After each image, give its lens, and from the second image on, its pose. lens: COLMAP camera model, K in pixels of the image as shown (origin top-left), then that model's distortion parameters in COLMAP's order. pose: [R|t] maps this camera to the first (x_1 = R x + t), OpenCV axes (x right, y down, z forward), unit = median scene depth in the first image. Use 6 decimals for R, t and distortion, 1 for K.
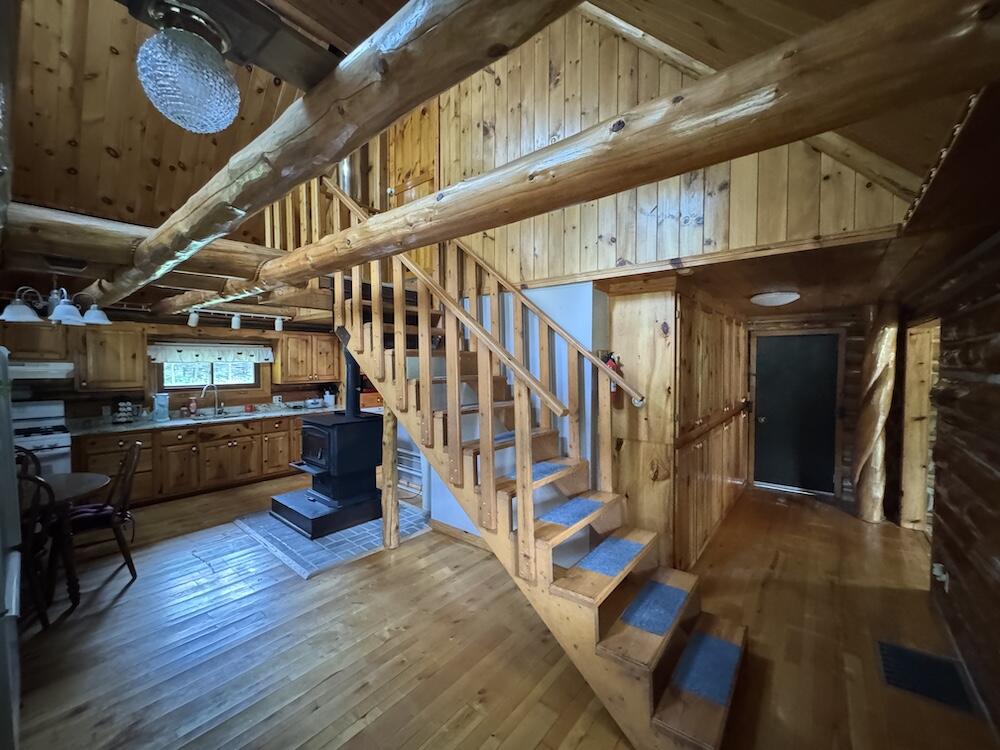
lens RADIAL K [[399.5, 0, 500.9], [0, 399.5, 375.0], [0, 0, 1]] dist [-0.001781, 0.000260]
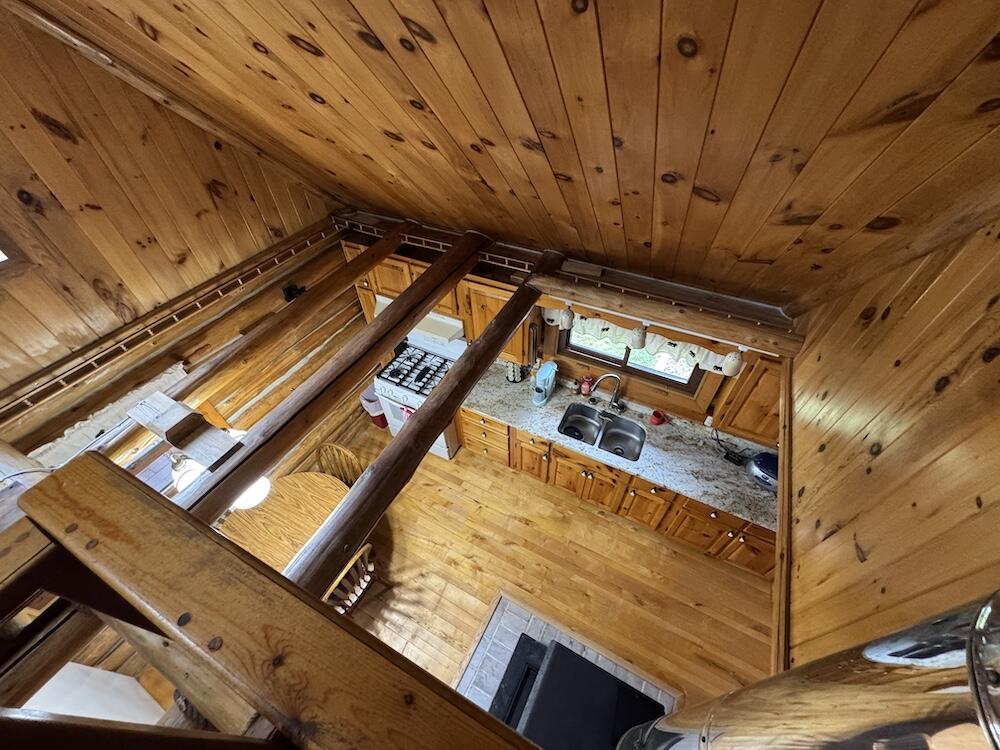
lens RADIAL K [[399.5, 0, 501.4], [0, 399.5, 373.5], [0, 0, 1]] dist [-0.001781, 0.000260]
pose [[0.200174, 0.694879, -0.690705, -0.548698], [-0.005550, 0.705767, 0.708423, -0.688129], [0.979745, -0.137975, 0.145133, 1.226706]]
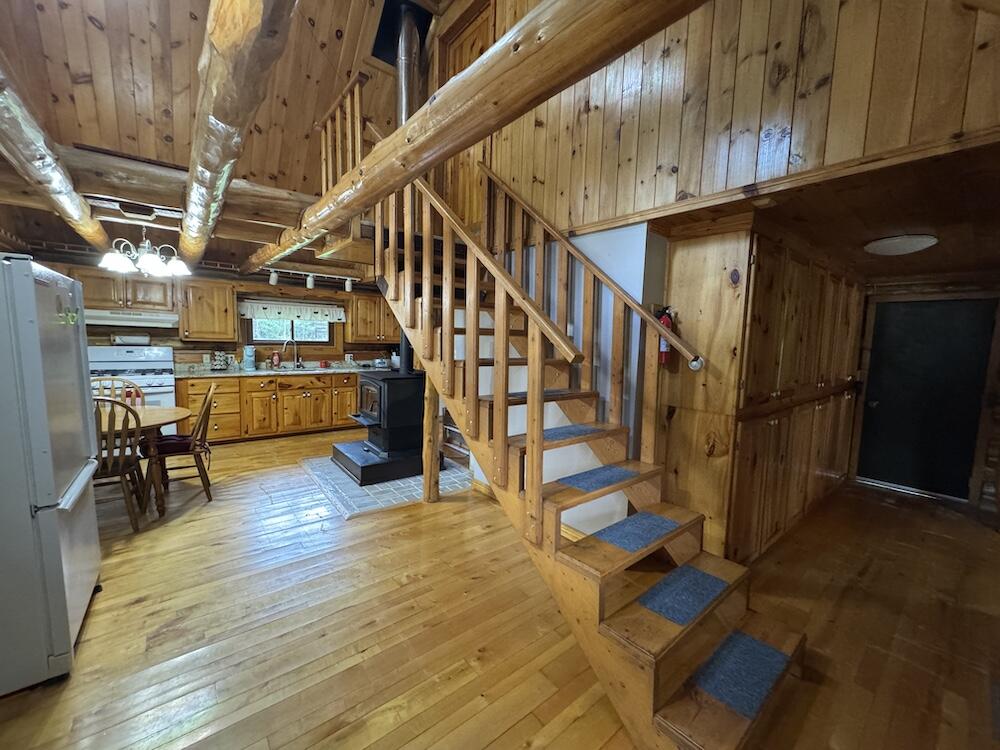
lens RADIAL K [[399.5, 0, 500.7], [0, 399.5, 375.2], [0, 0, 1]] dist [-0.001781, 0.000260]
pose [[0.979035, 0.049357, -0.197620, 0.093653], [-0.037100, 0.997179, 0.065252, 0.044381], [0.200283, -0.056552, 0.978105, 0.067425]]
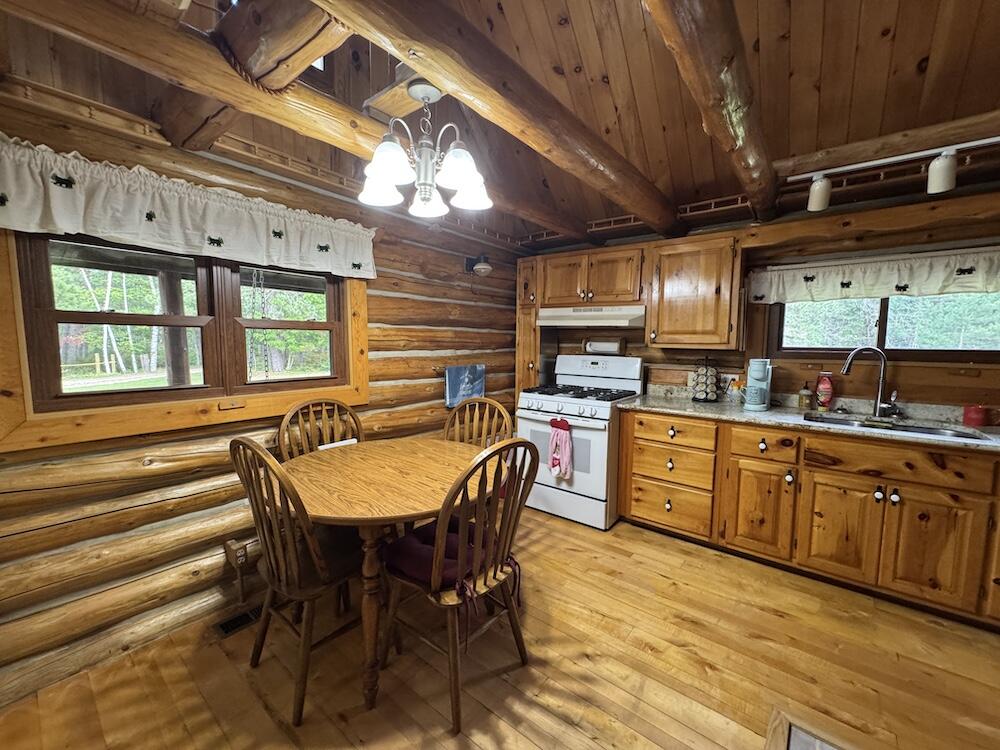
lens RADIAL K [[399.5, 0, 500.9], [0, 399.5, 375.5], [0, 0, 1]] dist [-0.001781, 0.000260]
pose [[0.008705, 0.084429, -0.996392, -0.462901], [-0.040554, 0.995639, 0.084010, 0.057357], [0.999139, 0.039676, 0.012091, 0.960556]]
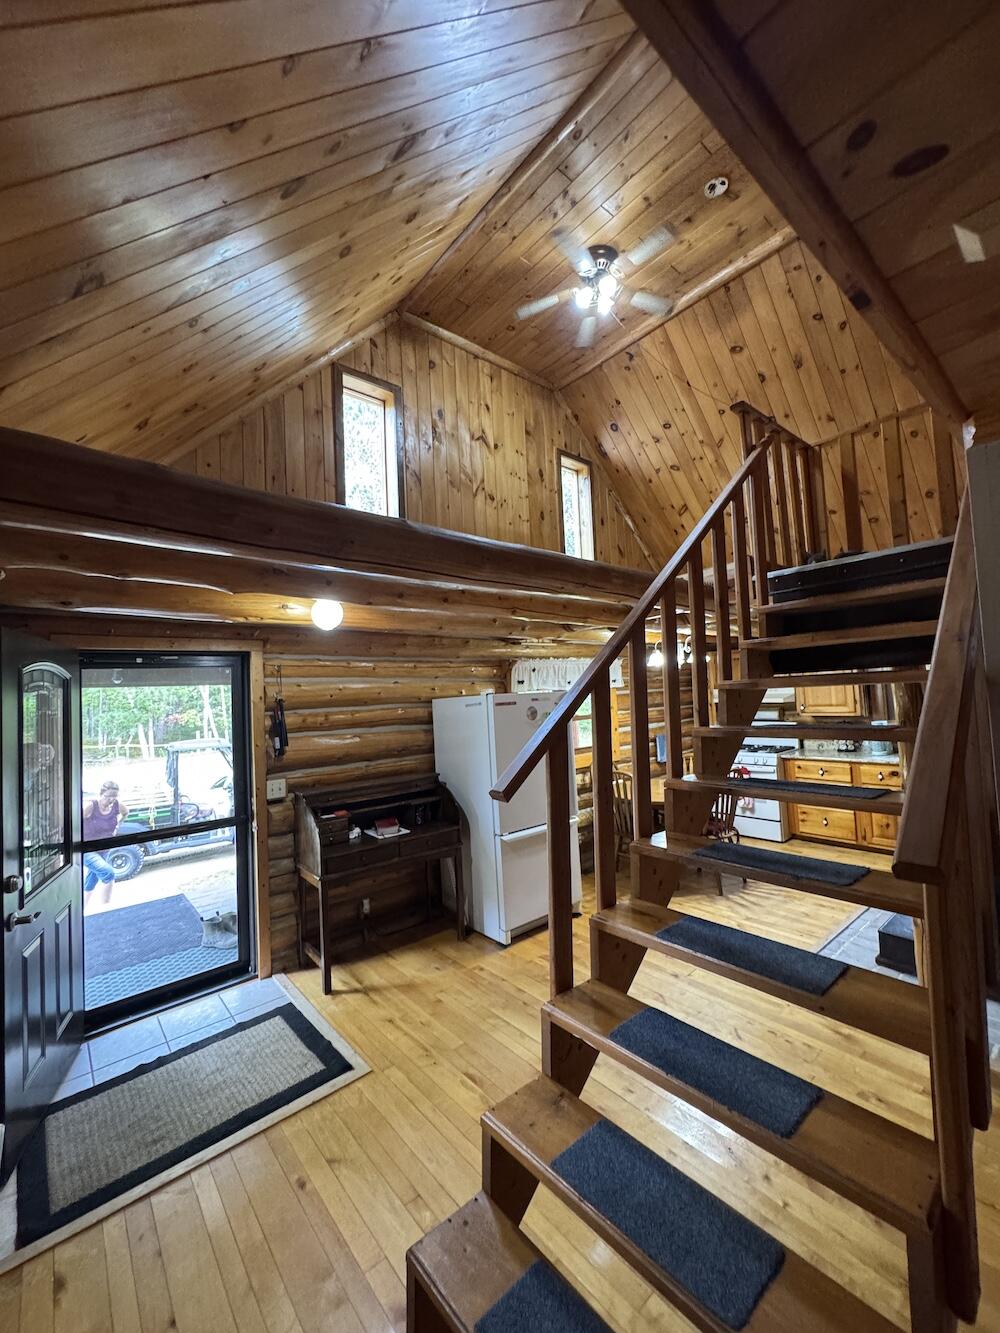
lens RADIAL K [[532.5, 0, 501.1], [0, 532.5, 666.5], [0, 0, 1]] dist [-0.001781, 0.000260]
pose [[-0.184519, -0.042982, -0.981889, 0.575405], [0.017924, 0.998730, -0.047088, -0.042674], [0.982666, -0.026288, -0.183514, 0.651465]]
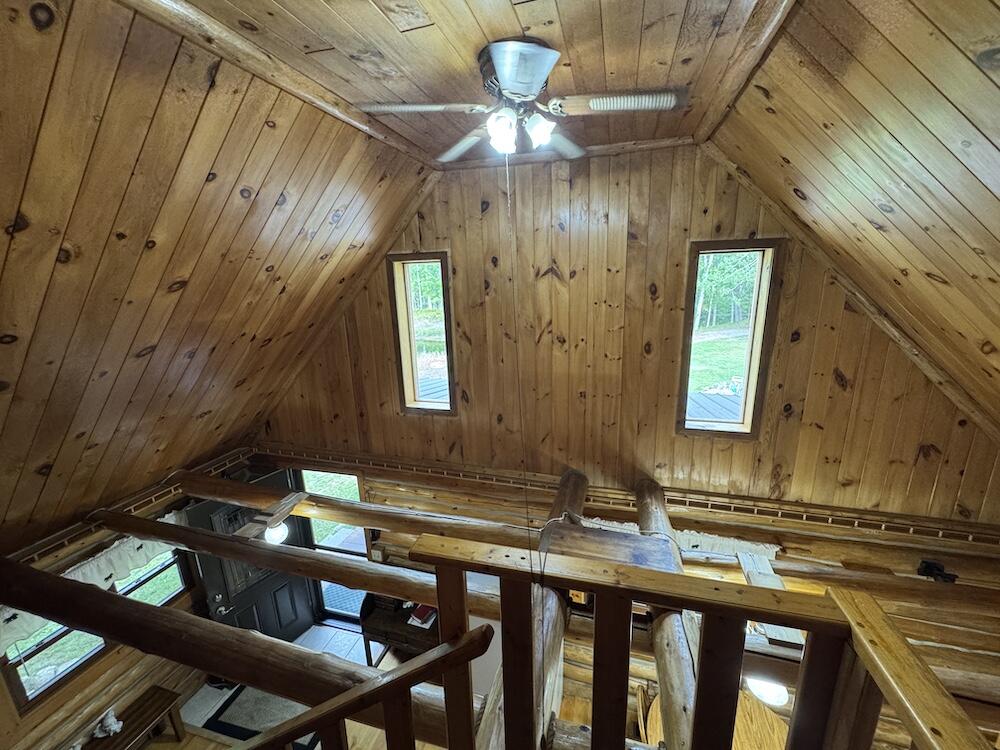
lens RADIAL K [[399.5, 0, 502.7], [0, 399.5, 375.2], [0, 0, 1]] dist [-0.001781, 0.000260]
pose [[-0.919480, 0.117336, -0.375218, -0.365272], [0.016136, 0.964881, 0.262192, -0.764098], [0.392805, 0.235026, -0.889082, 1.190236]]
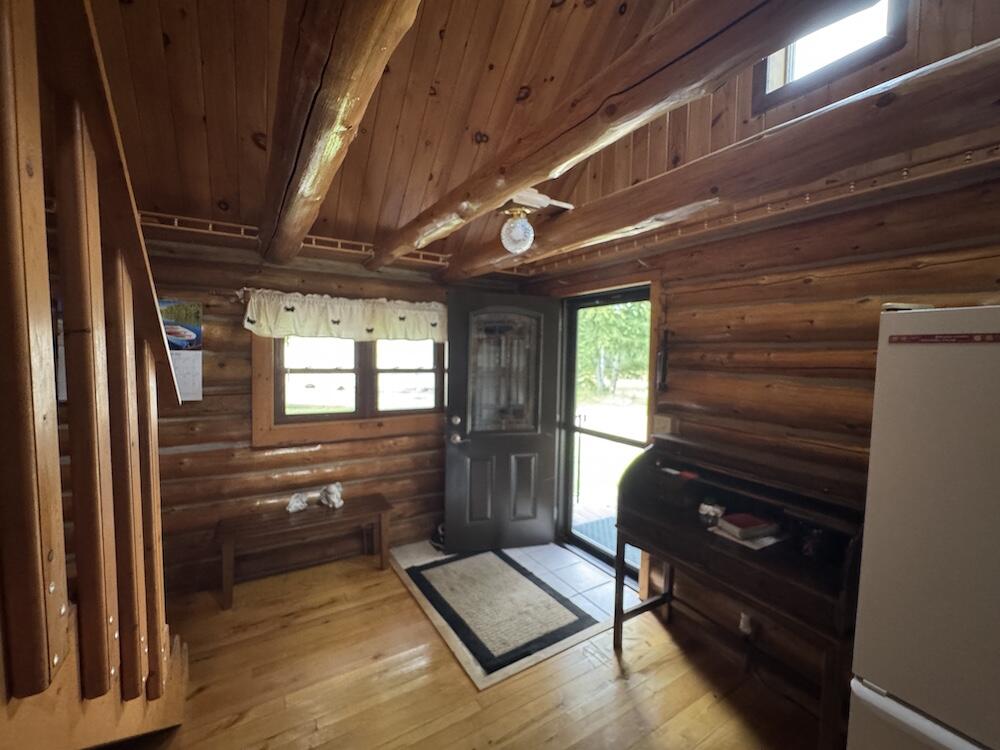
lens RADIAL K [[399.5, 0, 501.8], [0, 399.5, 375.7], [0, 0, 1]] dist [-0.001781, 0.000260]
pose [[-0.944003, -0.038488, 0.327685, -0.366187], [-0.013760, 0.996901, 0.077451, -0.031469], [-0.329650, 0.068605, -0.941607, 0.825333]]
